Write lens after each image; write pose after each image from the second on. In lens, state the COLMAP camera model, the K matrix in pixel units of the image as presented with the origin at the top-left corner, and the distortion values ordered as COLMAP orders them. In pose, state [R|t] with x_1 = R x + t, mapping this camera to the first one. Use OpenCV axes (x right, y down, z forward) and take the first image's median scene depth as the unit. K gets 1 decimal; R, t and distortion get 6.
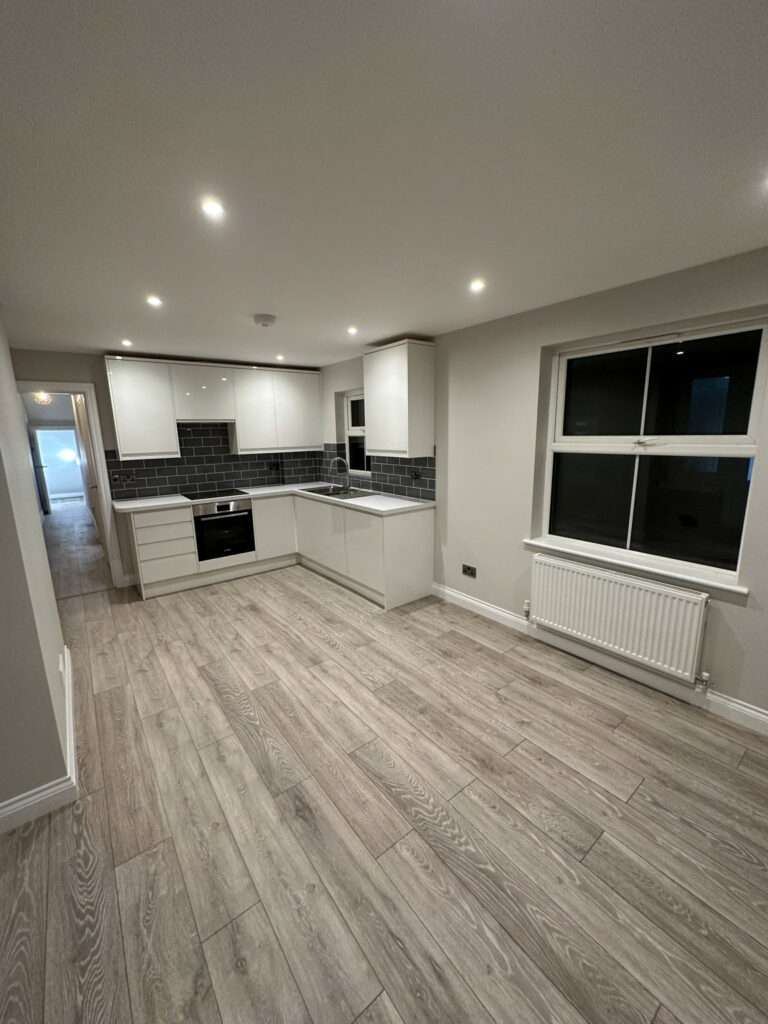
lens RADIAL K [[408.8, 0, 390.0], [0, 408.8, 517.7], [0, 0, 1]] dist [-0.001613, 0.001597]
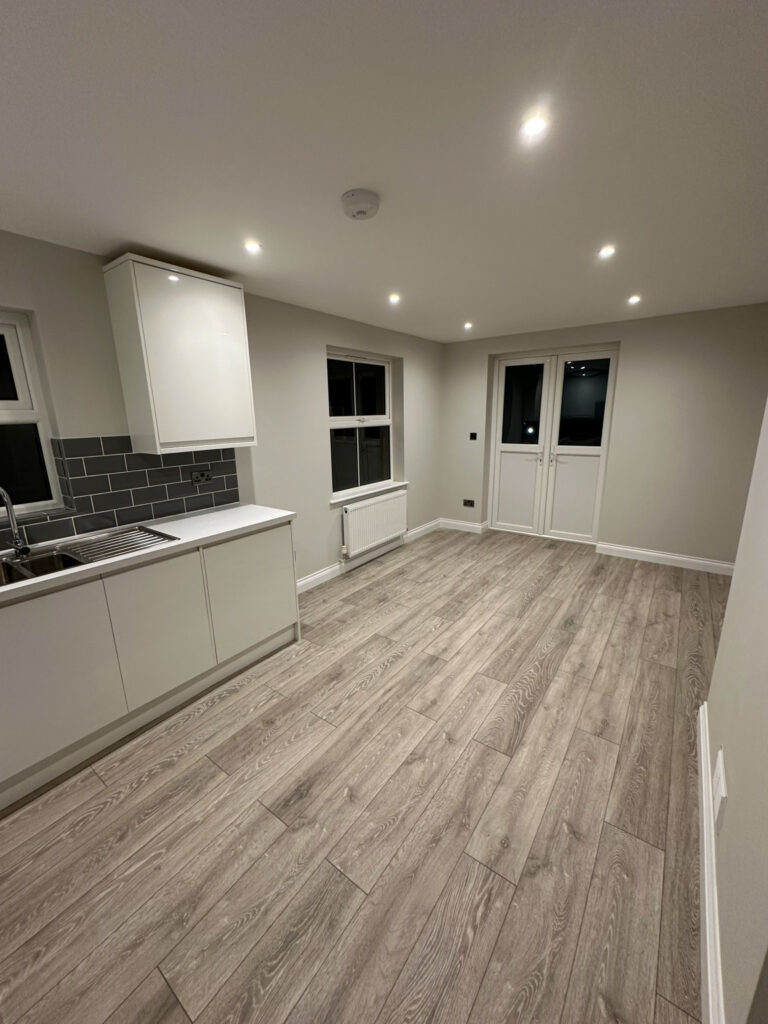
lens RADIAL K [[408.8, 0, 382.4], [0, 408.8, 505.3], [0, 0, 1]] dist [-0.001613, 0.001597]
pose [[-0.265148, -0.188476, 0.945607, -1.014425], [0.223466, 0.941995, 0.250416, -0.241079], [-0.937955, 0.277708, -0.207650, 1.285111]]
